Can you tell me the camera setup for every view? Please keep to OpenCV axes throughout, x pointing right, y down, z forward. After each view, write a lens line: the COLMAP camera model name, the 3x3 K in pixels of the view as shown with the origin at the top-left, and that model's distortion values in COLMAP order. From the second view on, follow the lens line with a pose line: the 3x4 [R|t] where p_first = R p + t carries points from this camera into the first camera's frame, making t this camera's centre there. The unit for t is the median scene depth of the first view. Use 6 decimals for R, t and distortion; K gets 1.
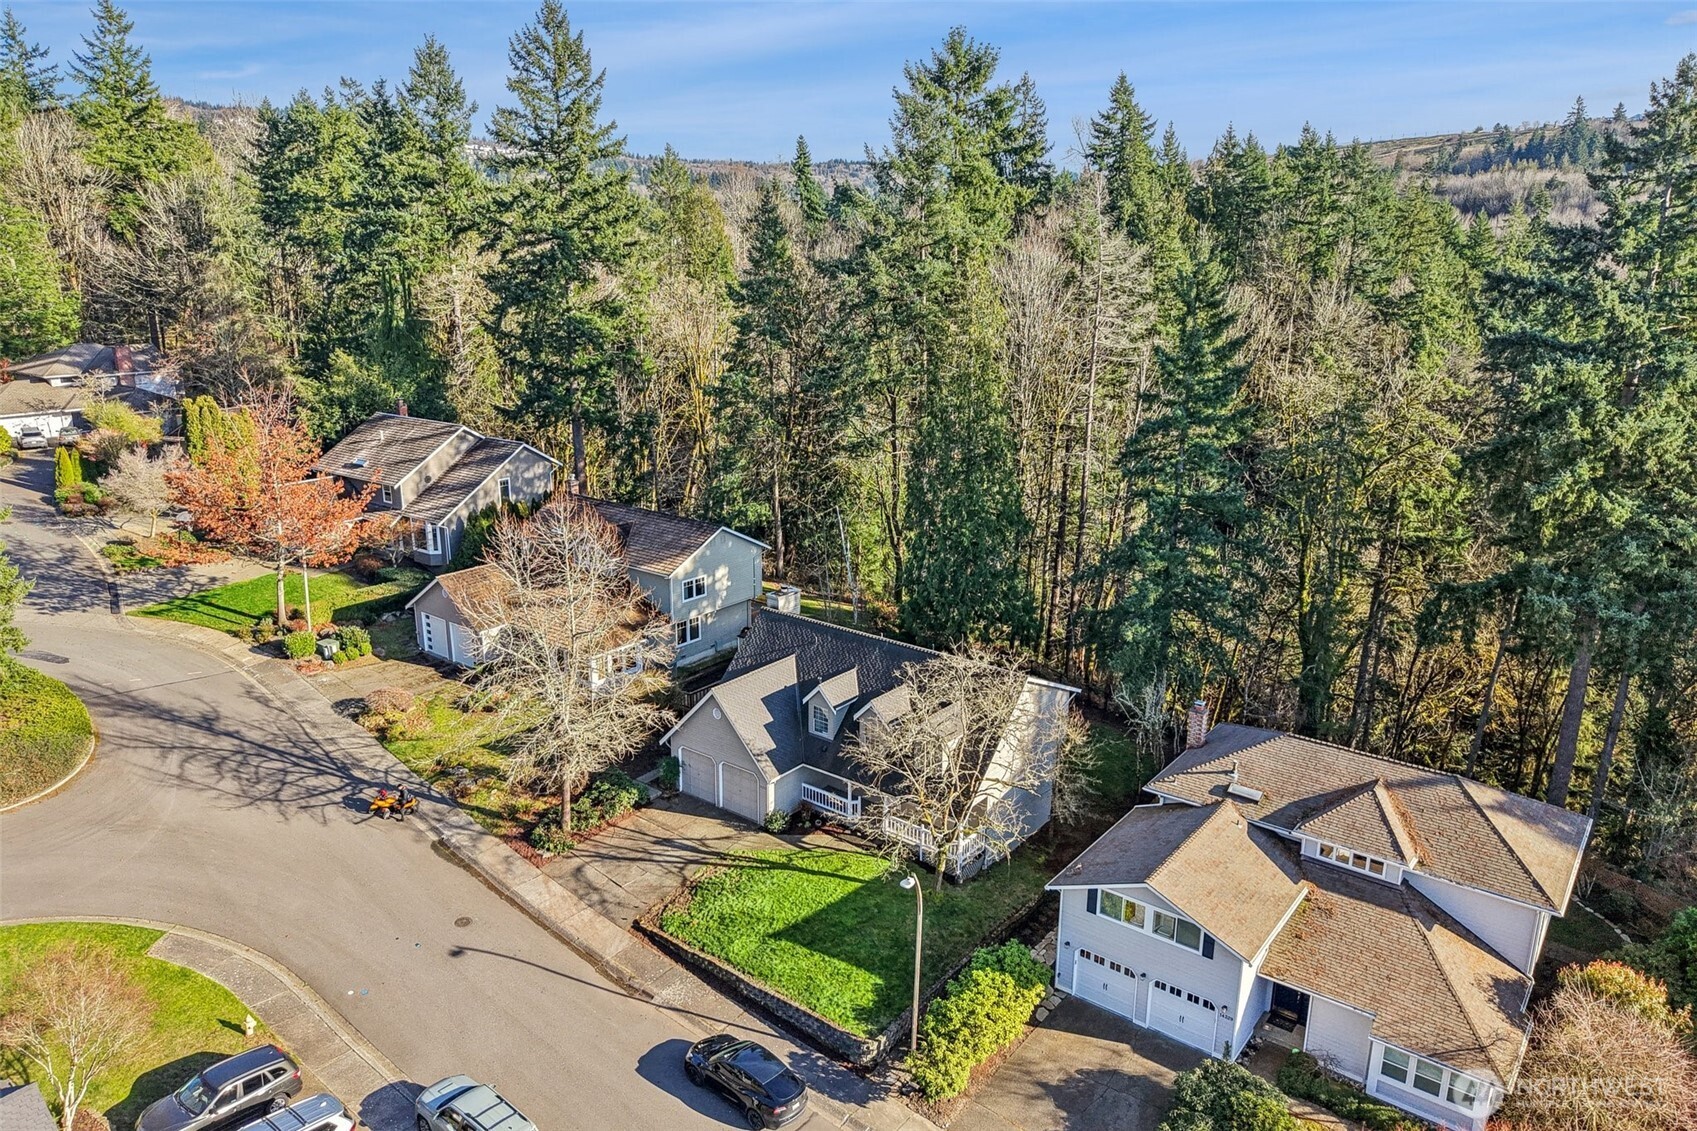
lens RADIAL K [[1156.5, 0, 848.5], [0, 1156.5, 565.5], [0, 0, 1]] dist [0.033800, 0.000410]
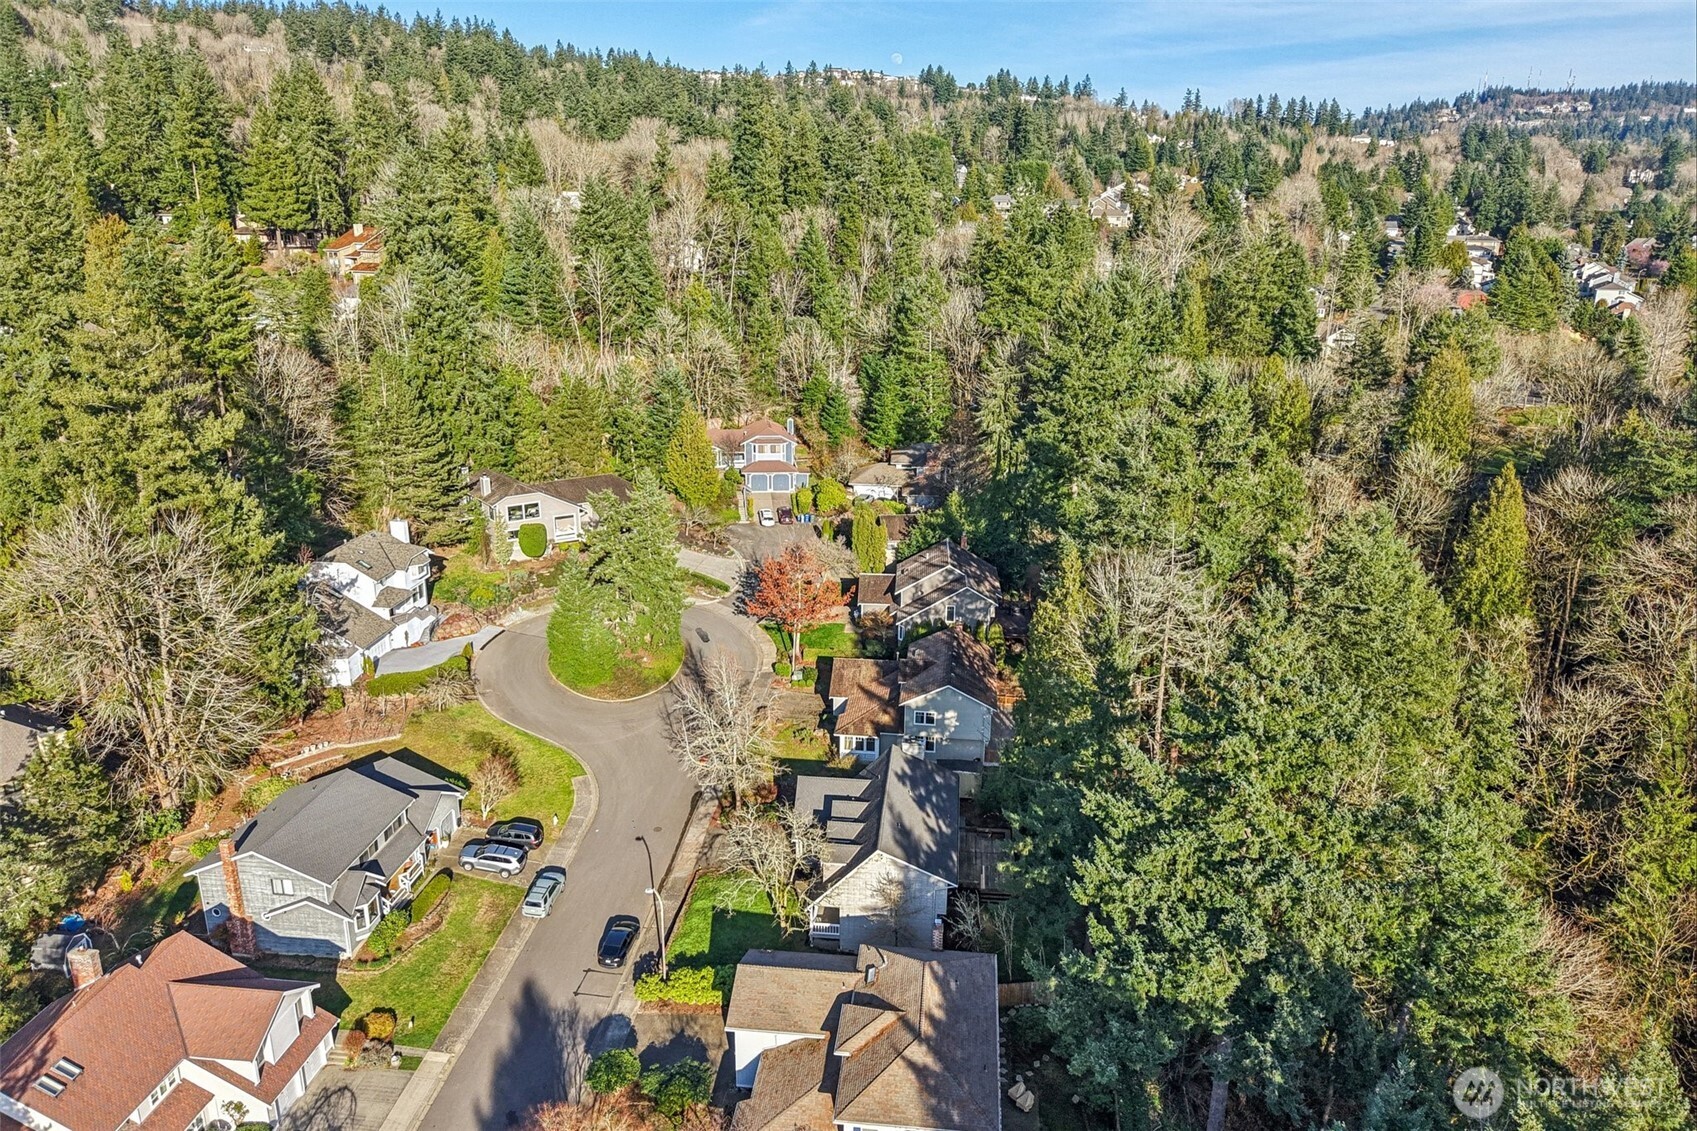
lens RADIAL K [[1156.5, 0, 848.5], [0, 1156.5, 565.5], [0, 0, 1]] dist [0.033800, 0.000410]
pose [[0.534829, 0.252253, -0.806428, 1.284623], [-0.229230, 0.961921, 0.148865, -0.489045], [0.813272, 0.105240, 0.572288, 0.033858]]
